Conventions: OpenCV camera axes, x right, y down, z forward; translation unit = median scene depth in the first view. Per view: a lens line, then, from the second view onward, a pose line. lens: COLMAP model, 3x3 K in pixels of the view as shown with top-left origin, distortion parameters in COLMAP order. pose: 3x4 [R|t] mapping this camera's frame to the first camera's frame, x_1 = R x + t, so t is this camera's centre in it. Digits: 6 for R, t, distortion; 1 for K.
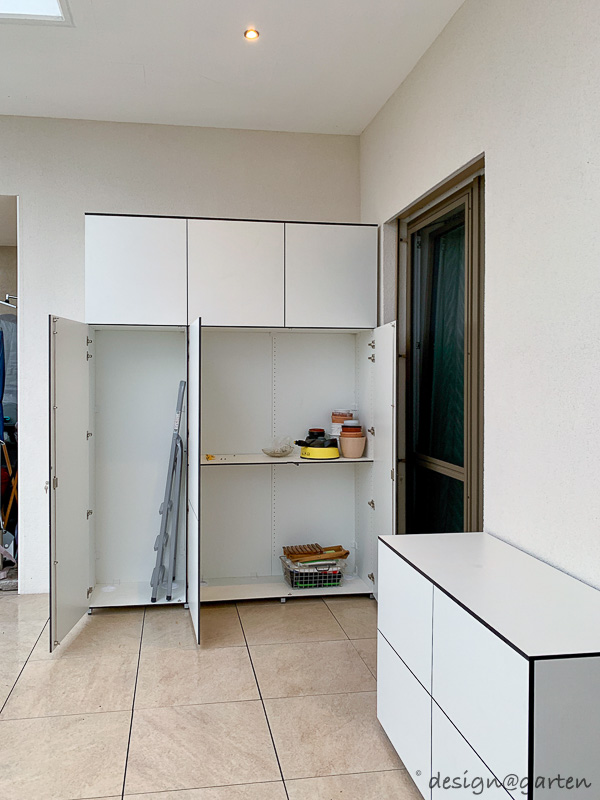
lens RADIAL K [[624.6, 0, 276.6], [0, 624.6, 385.5], [0, 0, 1]] dist [0.012030, -0.002564]
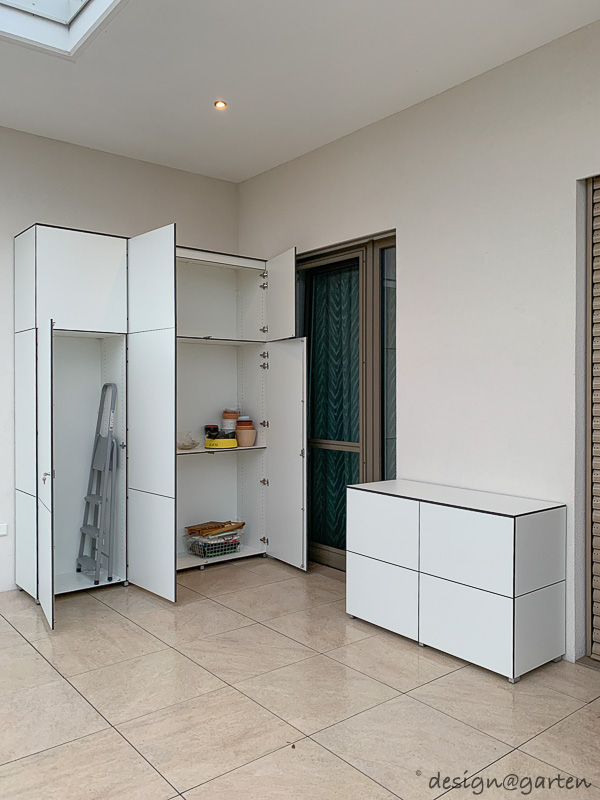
lens RADIAL K [[627.7, 0, 300.0], [0, 627.7, 400.0], [0, 0, 1]] dist [0.002107, -0.002727]
pose [[0.863191, -0.011323, 0.504751, -0.576684], [0.011780, 0.999928, 0.002287, 0.031603], [-0.504741, 0.003972, 0.863262, -0.171926]]
